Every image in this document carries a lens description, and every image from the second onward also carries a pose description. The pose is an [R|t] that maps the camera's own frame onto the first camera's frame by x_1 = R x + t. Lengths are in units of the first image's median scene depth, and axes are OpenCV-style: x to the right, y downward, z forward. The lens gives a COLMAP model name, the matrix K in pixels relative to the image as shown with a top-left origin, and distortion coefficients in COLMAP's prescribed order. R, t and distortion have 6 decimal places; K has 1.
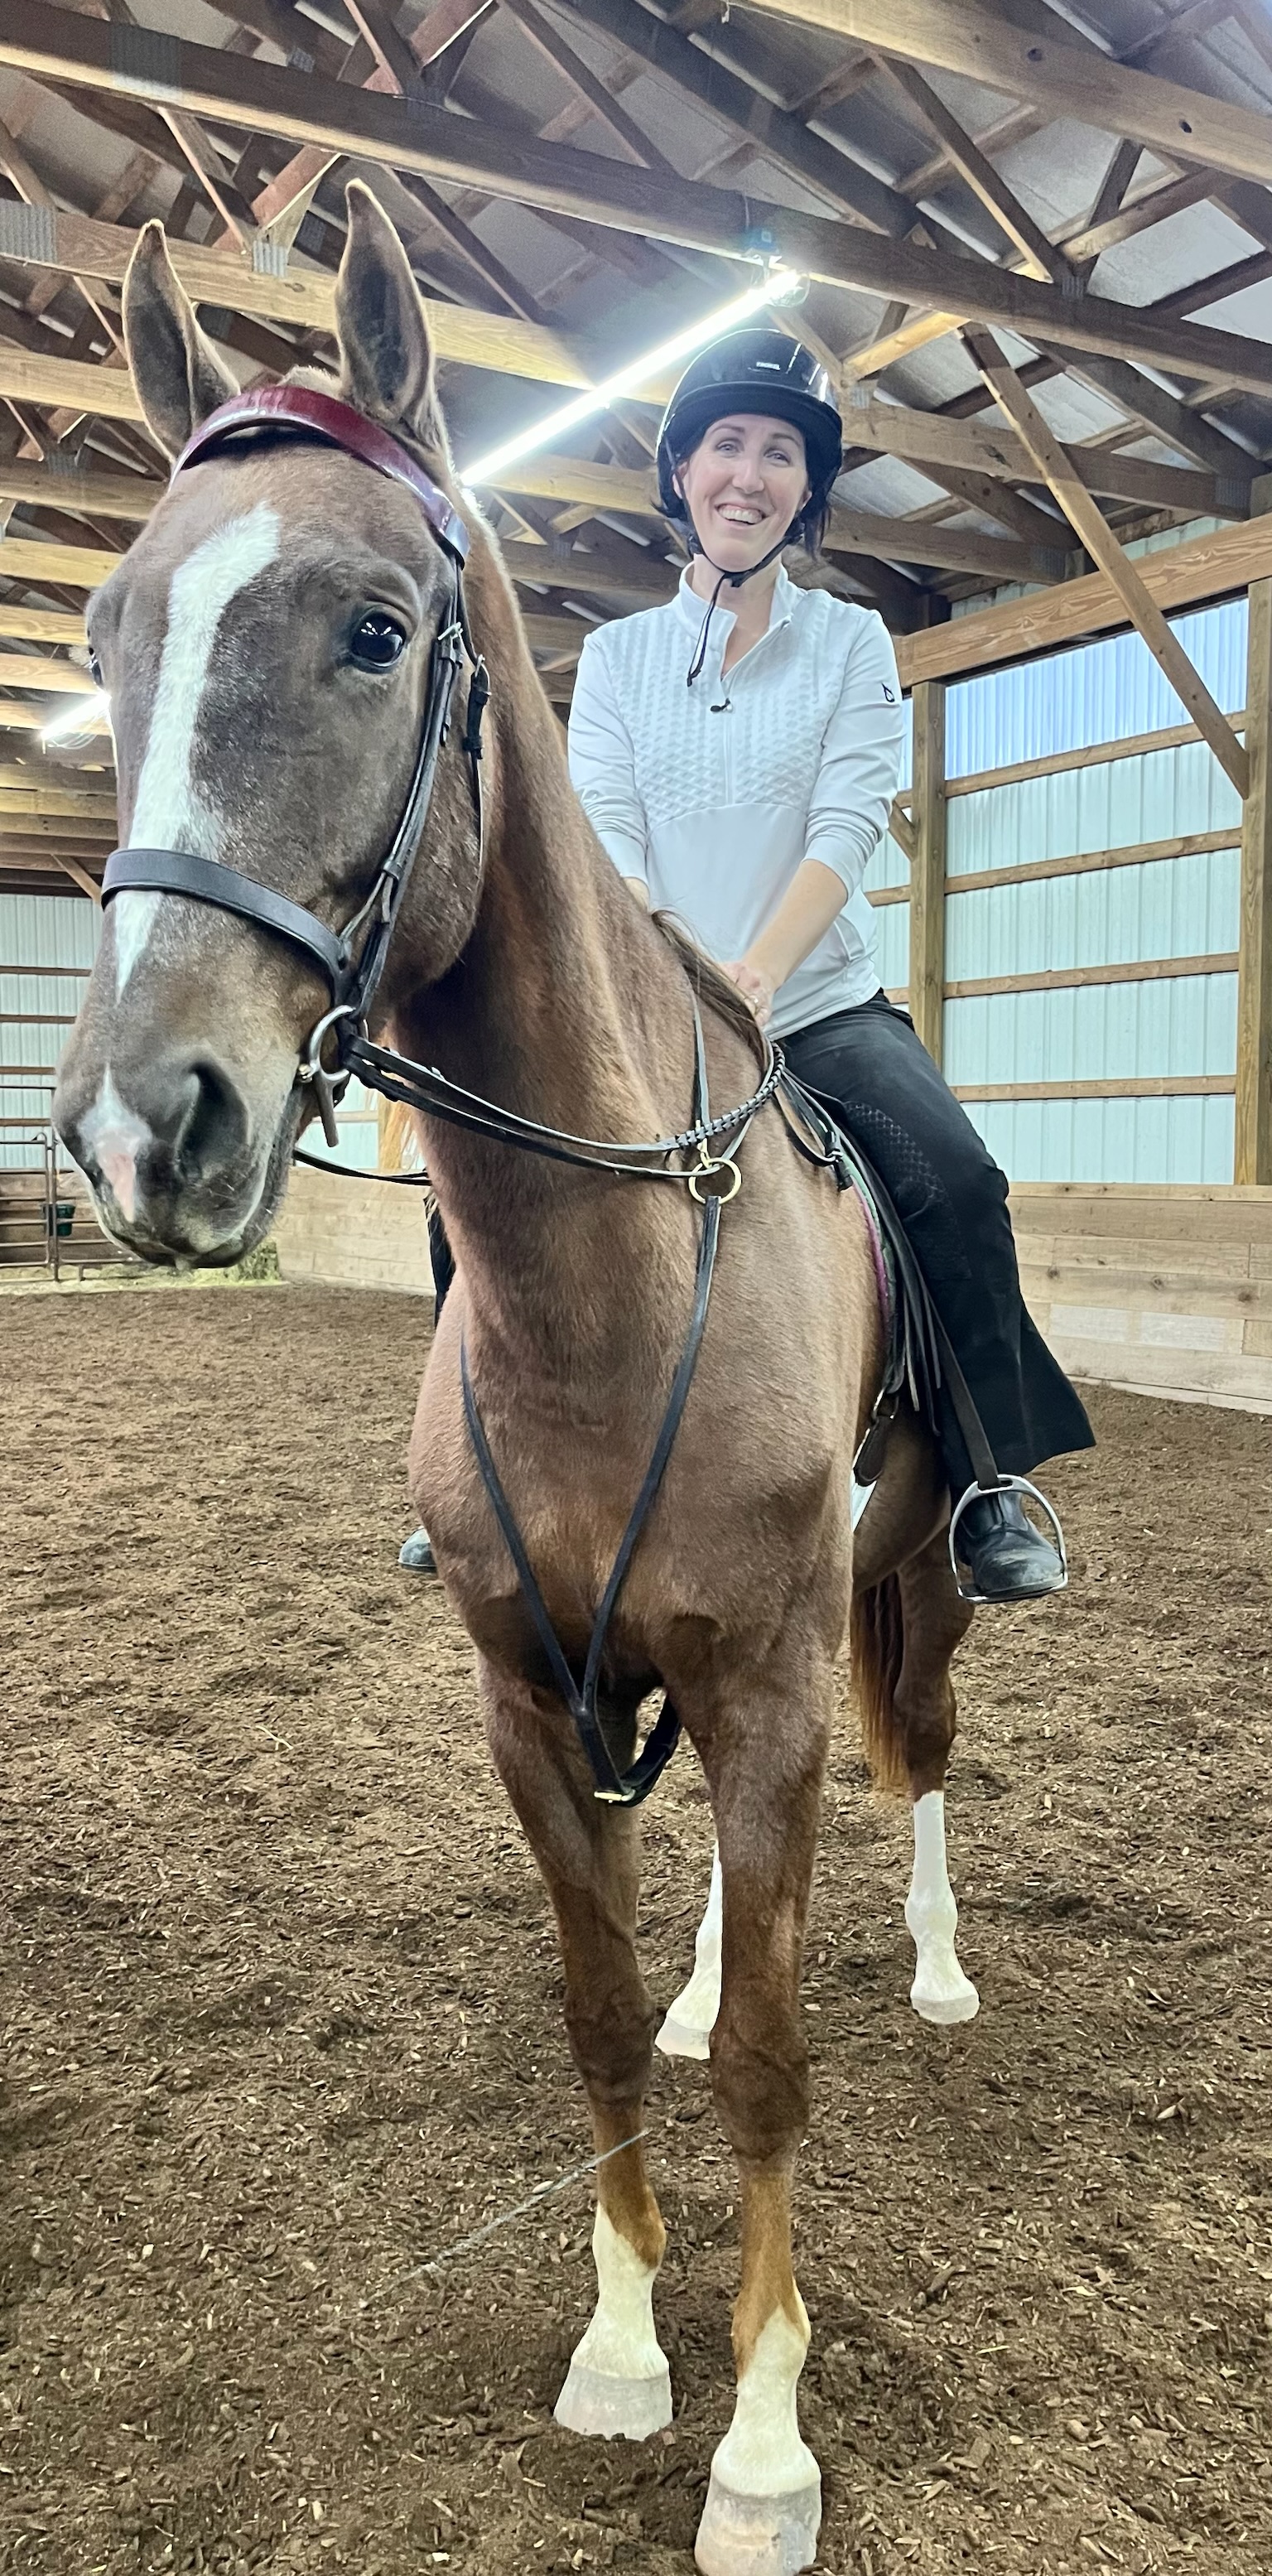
lens RADIAL K [[1995.6, 0, 537.7], [0, 1995.6, 1287.8], [0, 0, 1]] dist [0.063251, -0.089839]
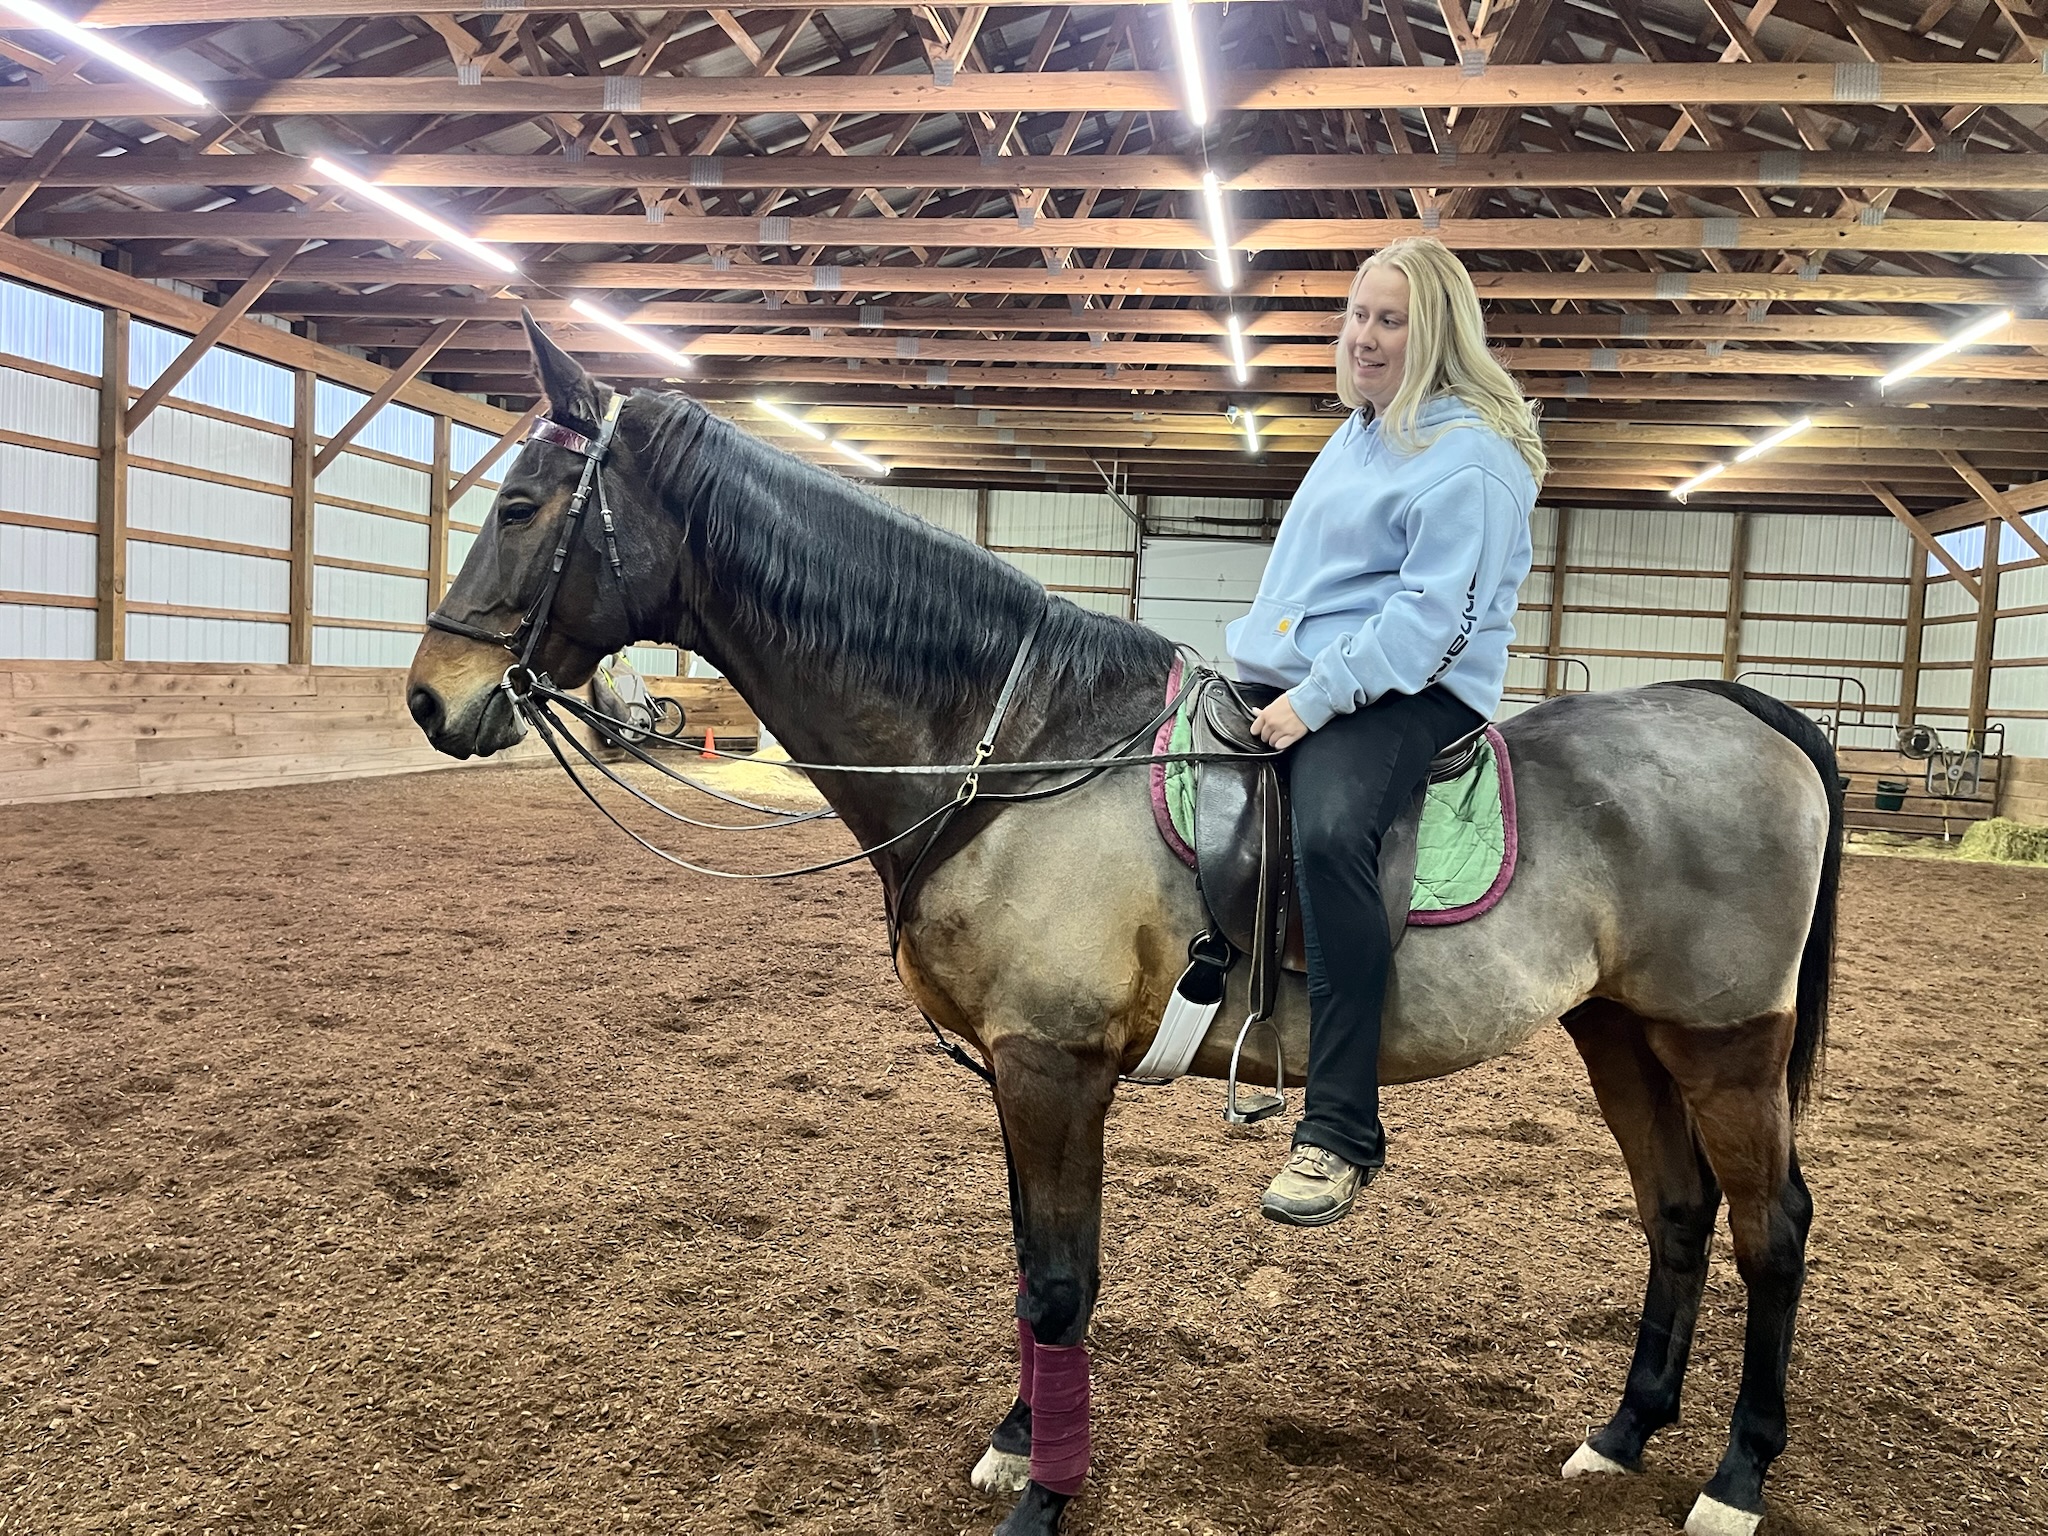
lens RADIAL K [[1530.1, 0, 1028.1], [0, 1530.1, 772.3], [0, 0, 1]] dist [0.062631, -0.088294]
pose [[0.769520, 0.087705, -0.632572, -0.060050], [-0.105131, 0.994408, 0.009982, -0.006511], [0.629910, 0.058822, 0.774438, -0.004944]]
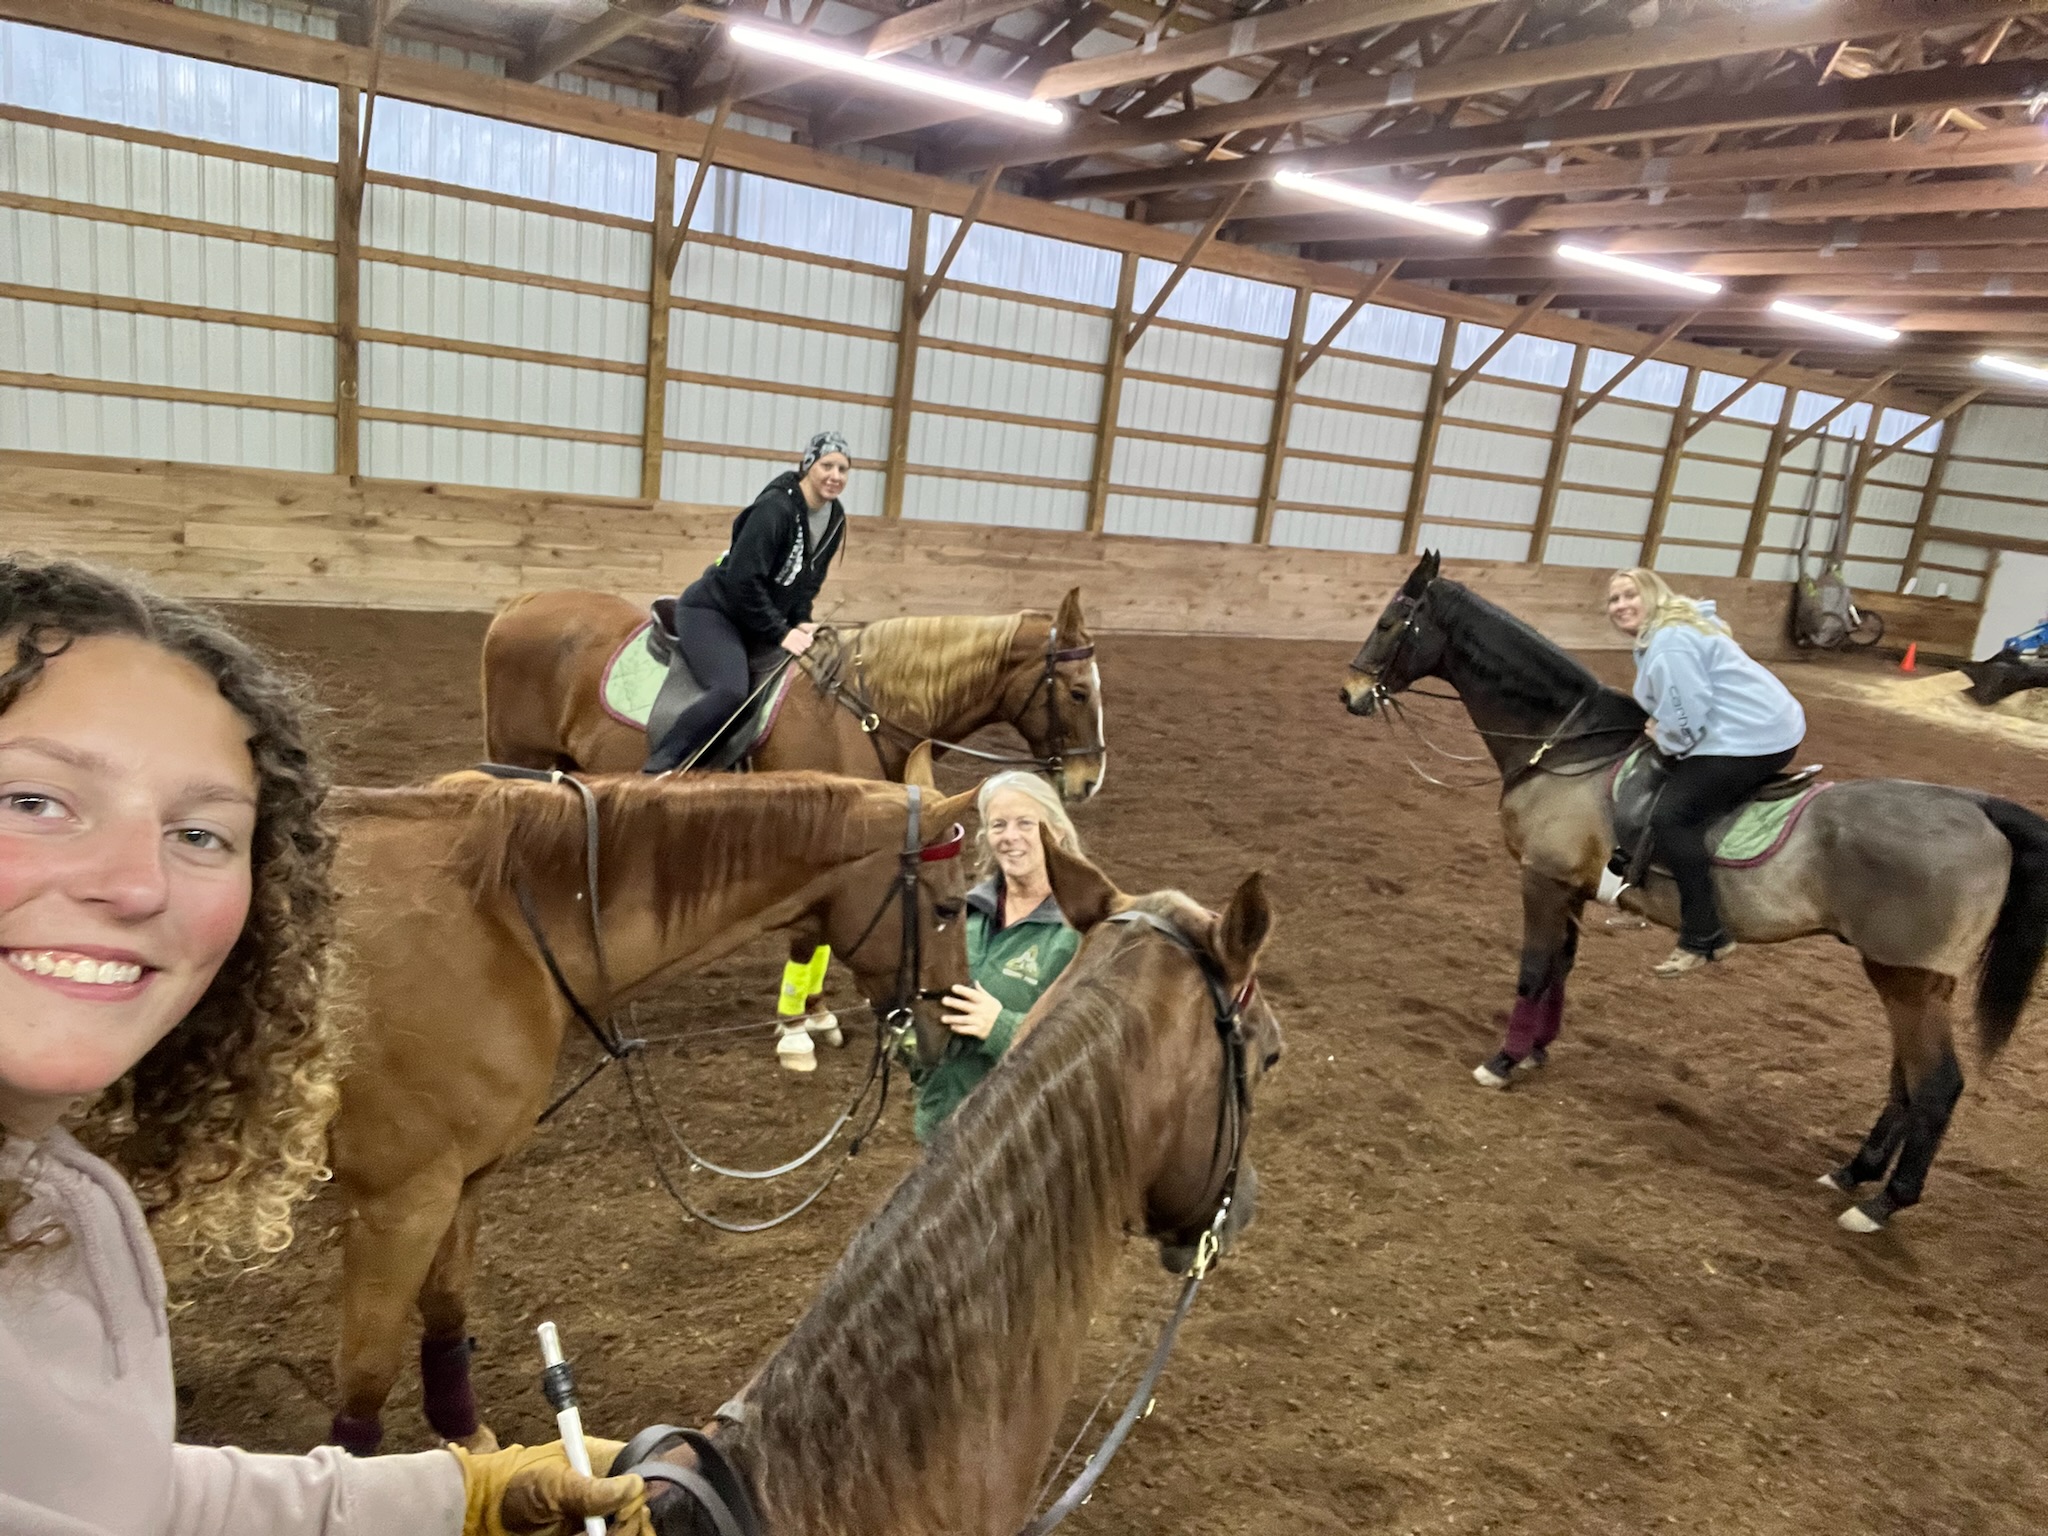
lens RADIAL K [[1376.5, 0, 1012.6], [0, 1376.5, 795.8], [0, 0, 1]] dist [0.072328, -0.080380]
pose [[0.009756, 0.279161, -0.960195, 0.480599], [-0.191382, 0.943011, 0.272221, -0.142467], [0.981467, 0.181108, 0.062627, -0.060399]]
